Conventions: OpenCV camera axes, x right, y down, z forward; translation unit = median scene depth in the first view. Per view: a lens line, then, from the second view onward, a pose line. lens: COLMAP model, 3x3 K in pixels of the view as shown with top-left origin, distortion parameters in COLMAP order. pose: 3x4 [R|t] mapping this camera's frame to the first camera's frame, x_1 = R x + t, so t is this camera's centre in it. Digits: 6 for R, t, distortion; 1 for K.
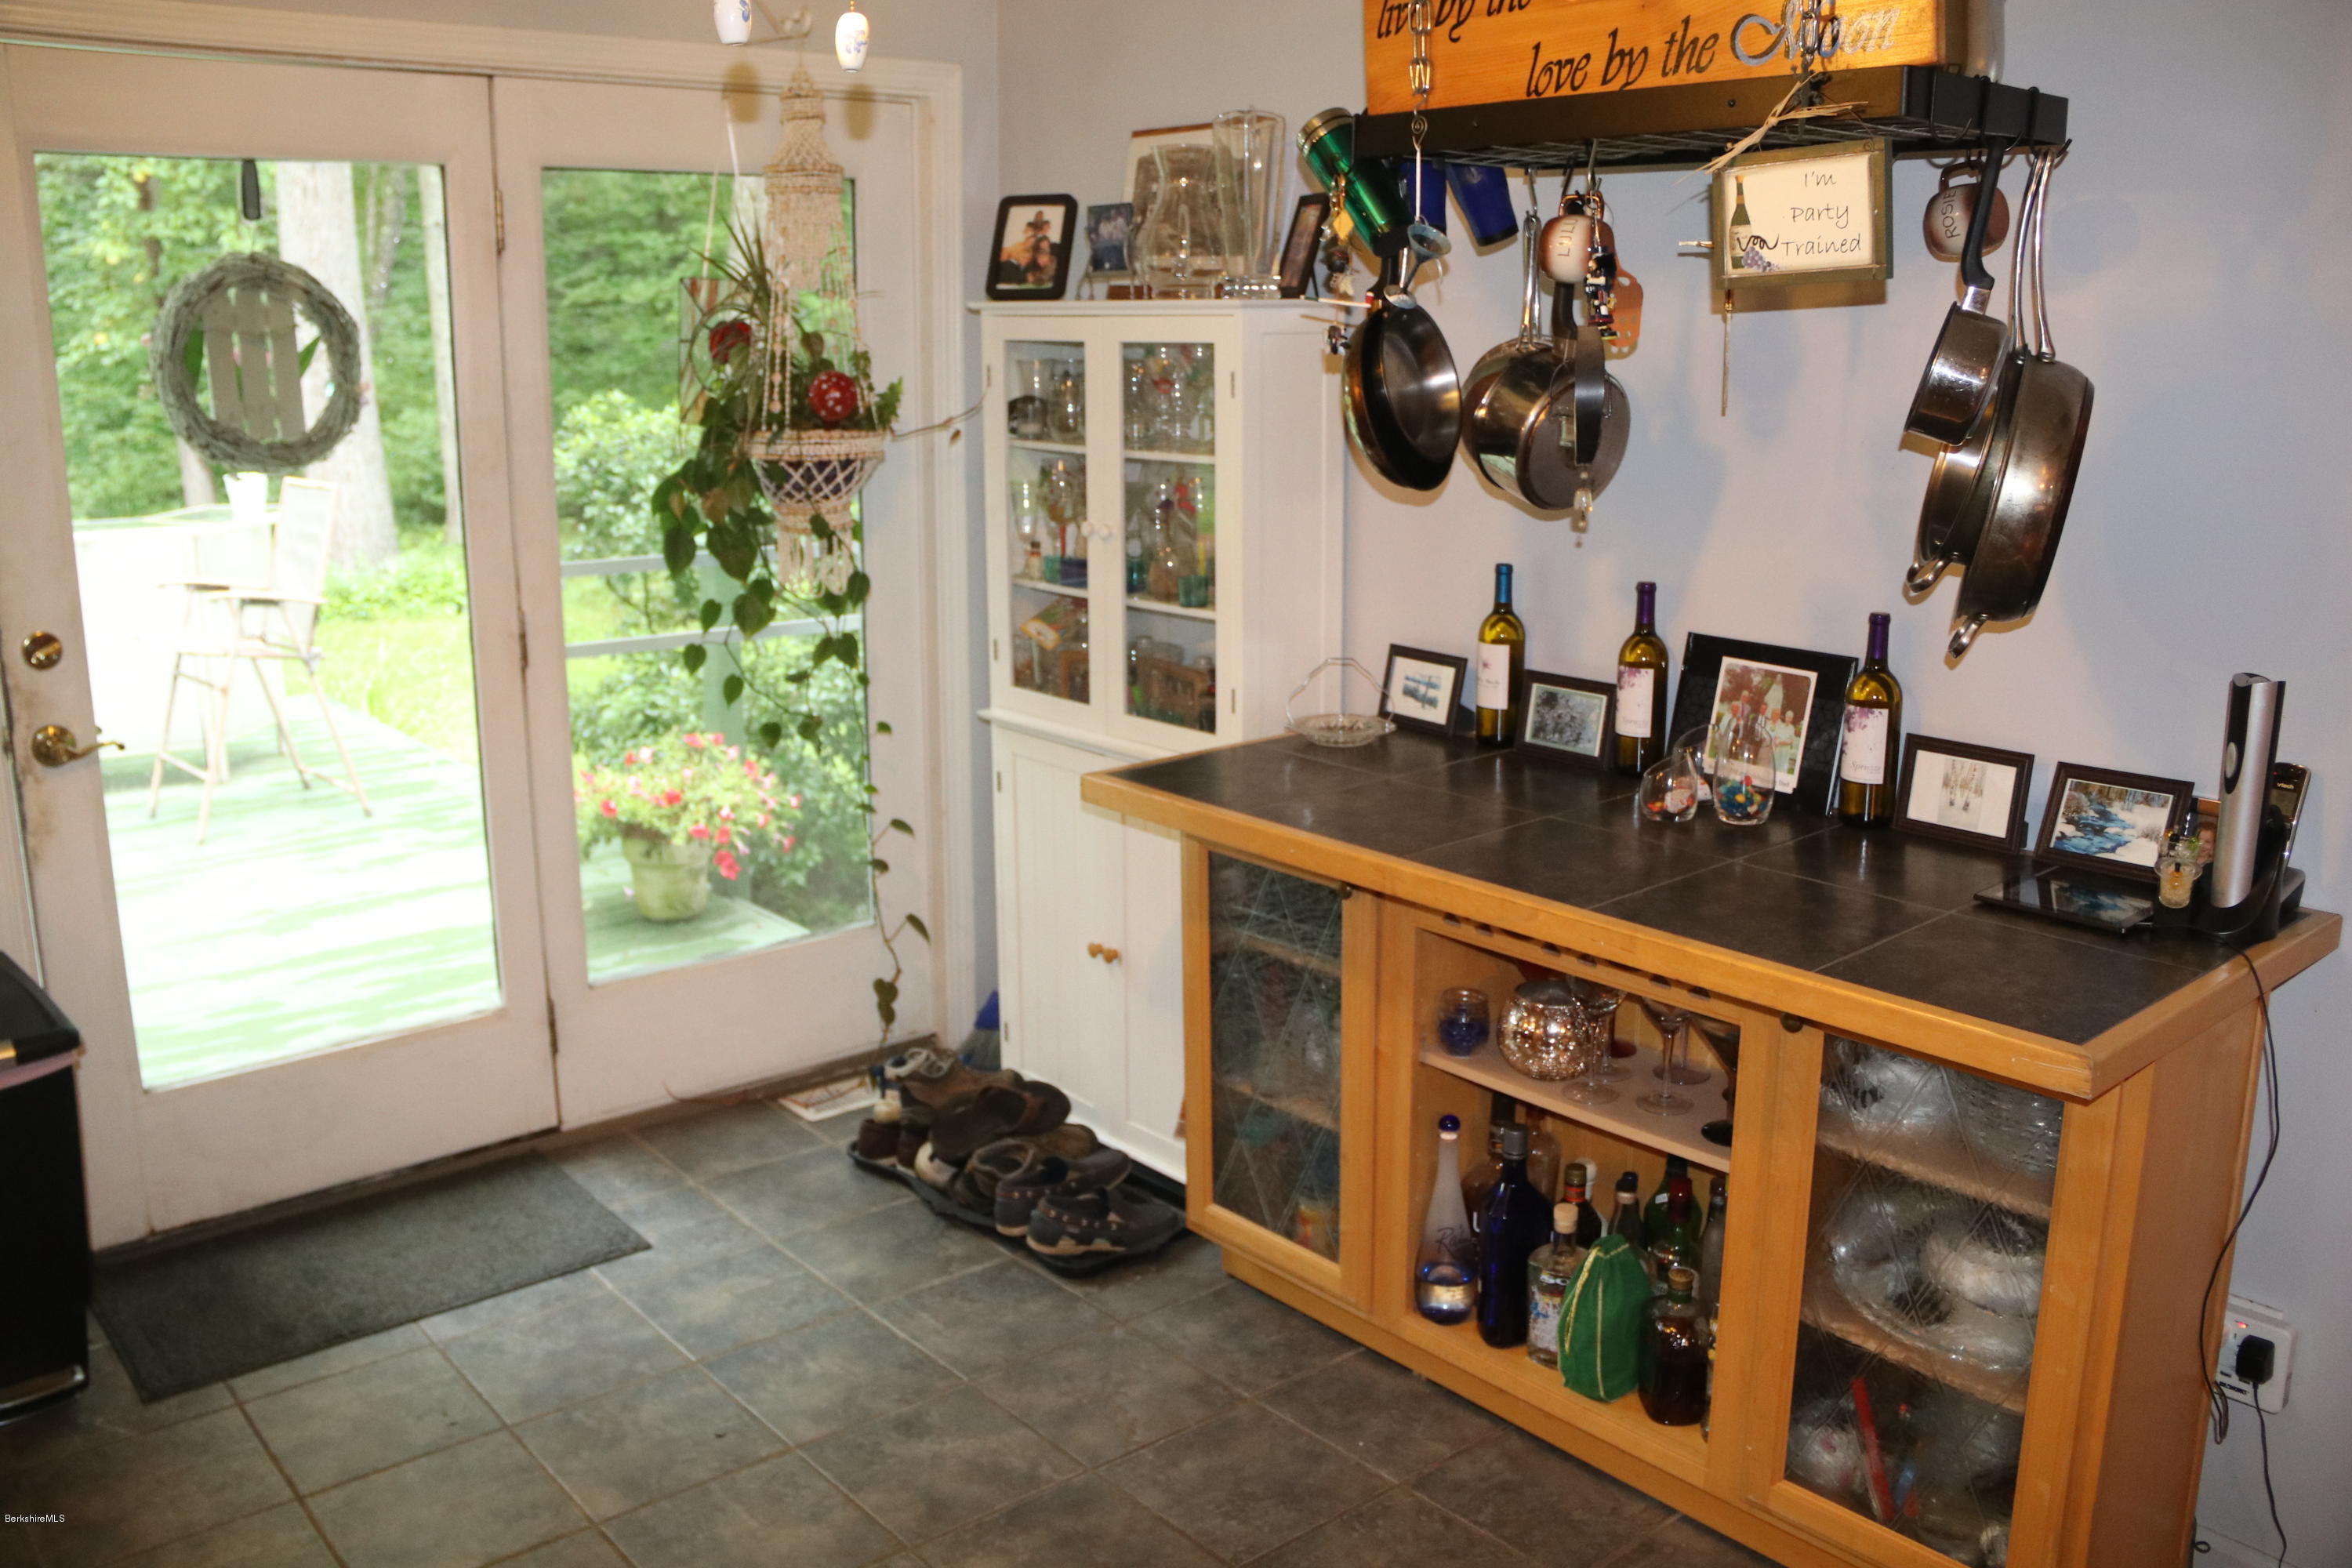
lens RADIAL K [[1941.5, 0, 1176.0], [0, 1941.5, 784.0], [0, 0, 1]] dist [-0.147707, 0.122521]
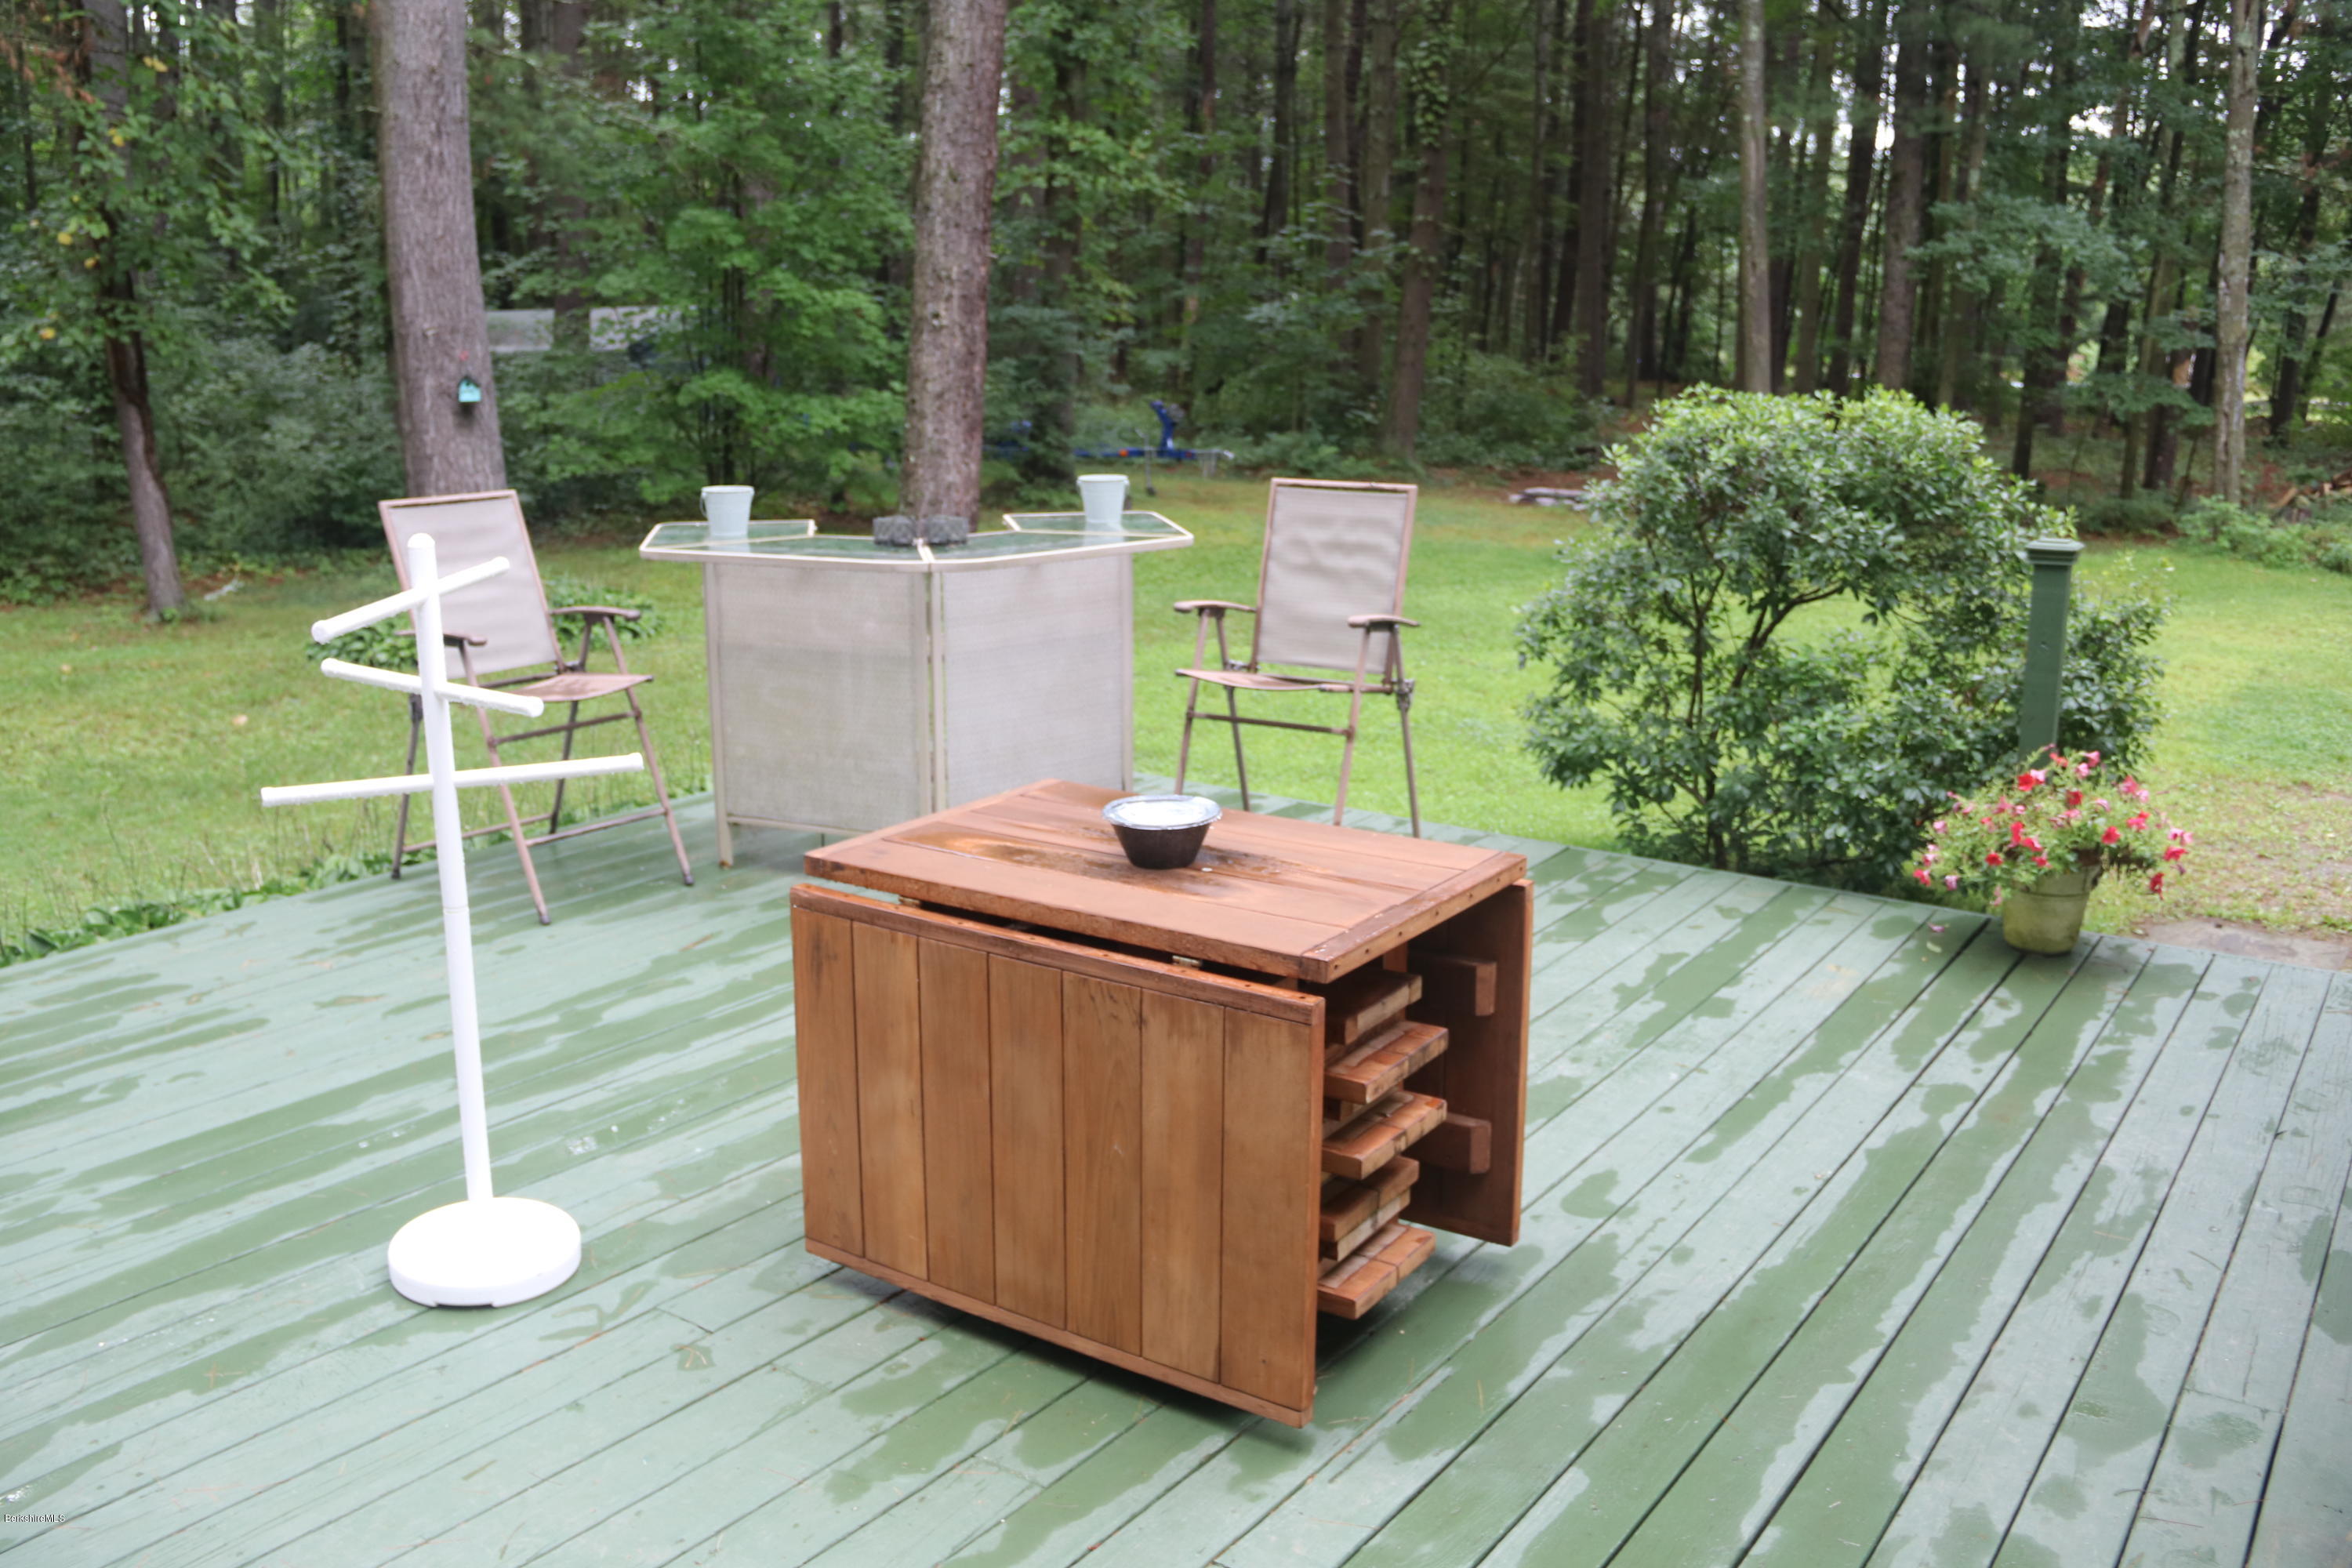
lens RADIAL K [[1941.5, 0, 1176.0], [0, 1941.5, 784.0], [0, 0, 1]] dist [-0.147707, 0.122521]
pose [[0.971086, -0.053388, 0.232683, -0.326831], [0.053696, 0.998545, 0.005013, -0.014927], [-0.232612, 0.007626, 0.972540, 0.077328]]
